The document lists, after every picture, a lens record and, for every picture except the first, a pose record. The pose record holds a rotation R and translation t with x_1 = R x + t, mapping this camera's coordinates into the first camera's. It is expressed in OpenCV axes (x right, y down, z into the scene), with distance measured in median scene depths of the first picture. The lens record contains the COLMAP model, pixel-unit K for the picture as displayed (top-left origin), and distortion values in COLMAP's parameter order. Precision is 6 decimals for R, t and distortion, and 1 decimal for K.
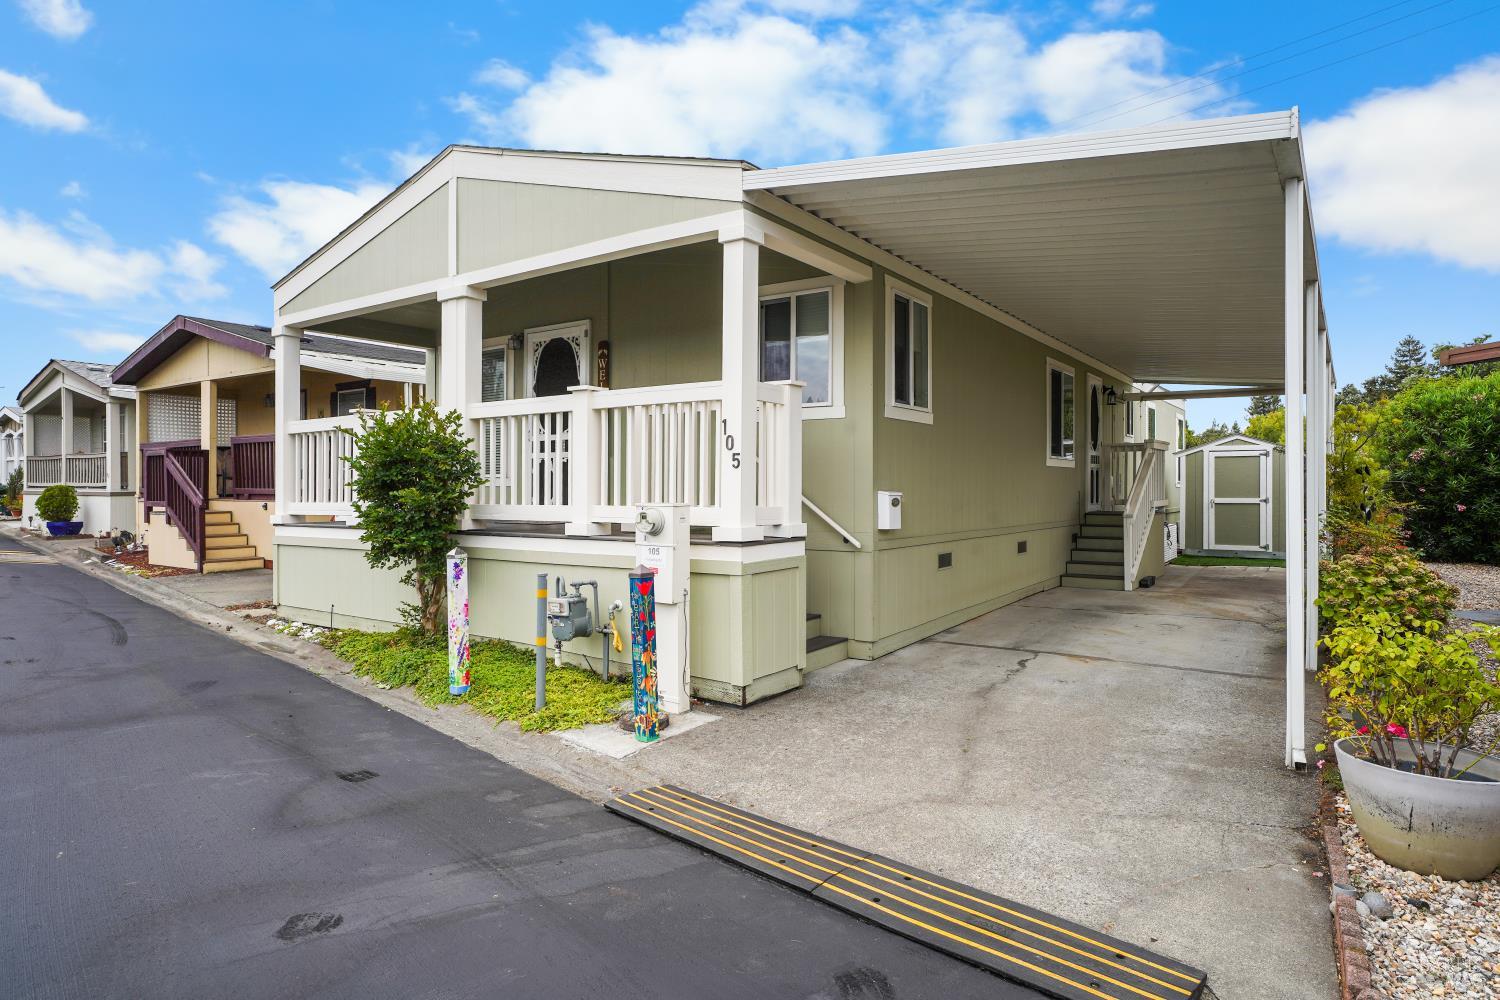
lens RADIAL K [[855.9, 0, 753.3], [0, 855.9, 495.3], [0, 0, 1]] dist [-0.004163, 0.000899]
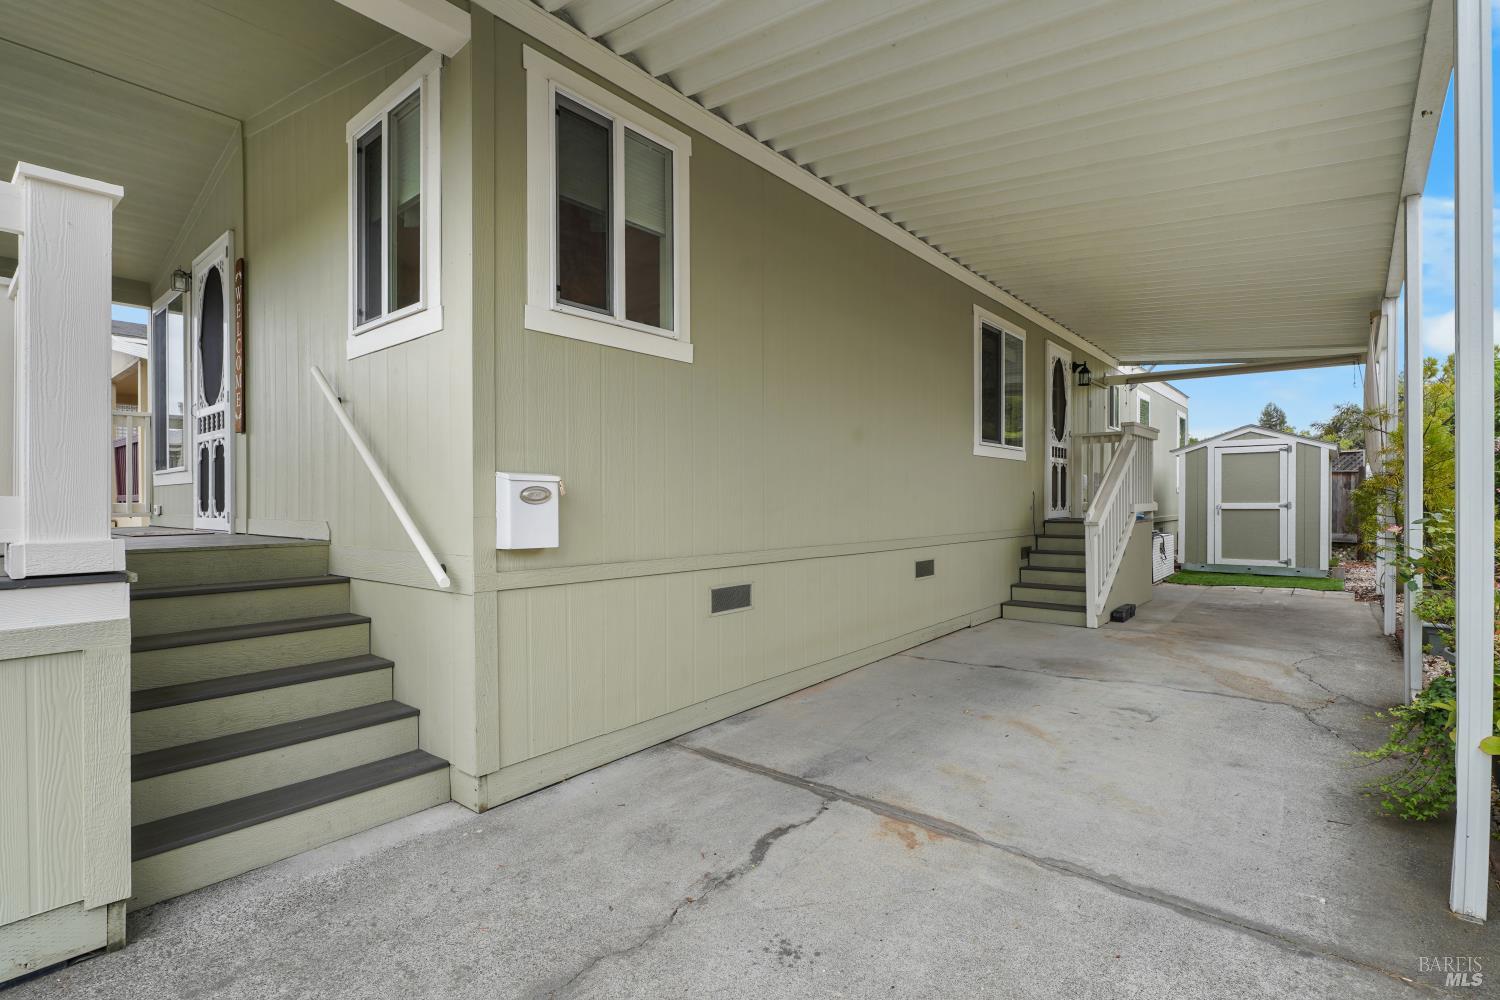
lens RADIAL K [[705.4, 0, 752.6], [0, 705.4, 509.0], [0, 0, 1]] dist [-0.000370, -0.000317]
pose [[0.995480, -0.002435, -0.094943, 0.255281], [0.002560, 0.999996, 0.001195, 0.012517], [0.094940, -0.001433, 0.995482, 0.463183]]
